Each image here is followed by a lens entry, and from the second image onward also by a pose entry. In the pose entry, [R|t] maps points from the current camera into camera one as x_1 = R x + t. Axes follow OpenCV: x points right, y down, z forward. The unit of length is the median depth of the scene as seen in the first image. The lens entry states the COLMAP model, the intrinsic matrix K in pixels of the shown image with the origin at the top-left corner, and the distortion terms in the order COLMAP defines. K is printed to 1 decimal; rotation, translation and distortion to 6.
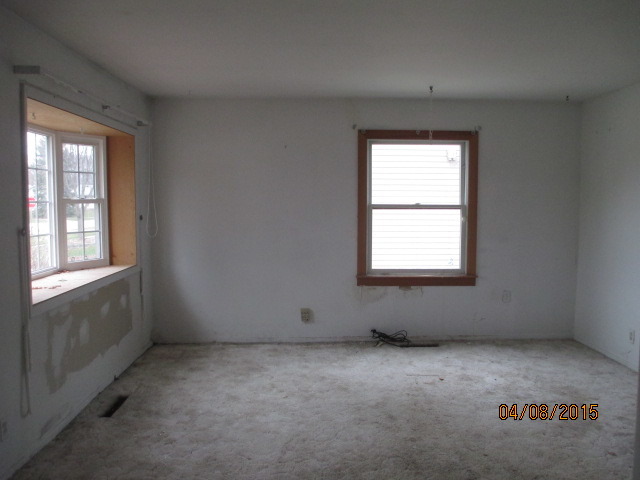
lens RADIAL K [[534.9, 0, 319.9], [0, 534.9, 235.2], [0, 0, 1]] dist [-0.051609, 0.021373]
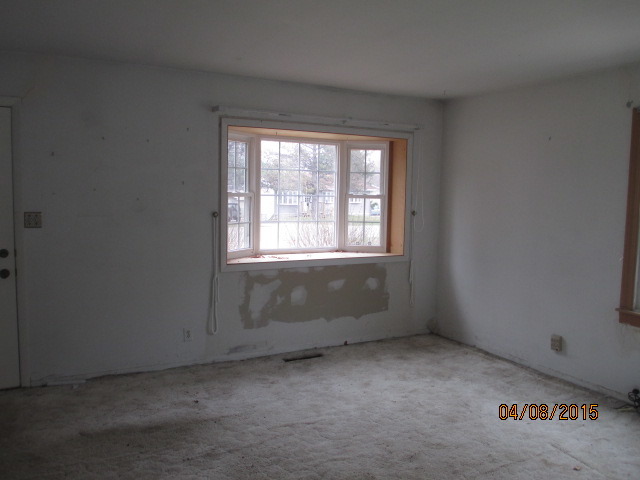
lens RADIAL K [[534.9, 0, 319.9], [0, 534.9, 235.2], [0, 0, 1]] dist [-0.051609, 0.021373]
pose [[0.453540, 0.086377, -0.887040, 0.652813], [-0.081736, 0.995129, 0.055112, -0.038673], [0.887480, 0.047508, 0.458391, 0.381477]]
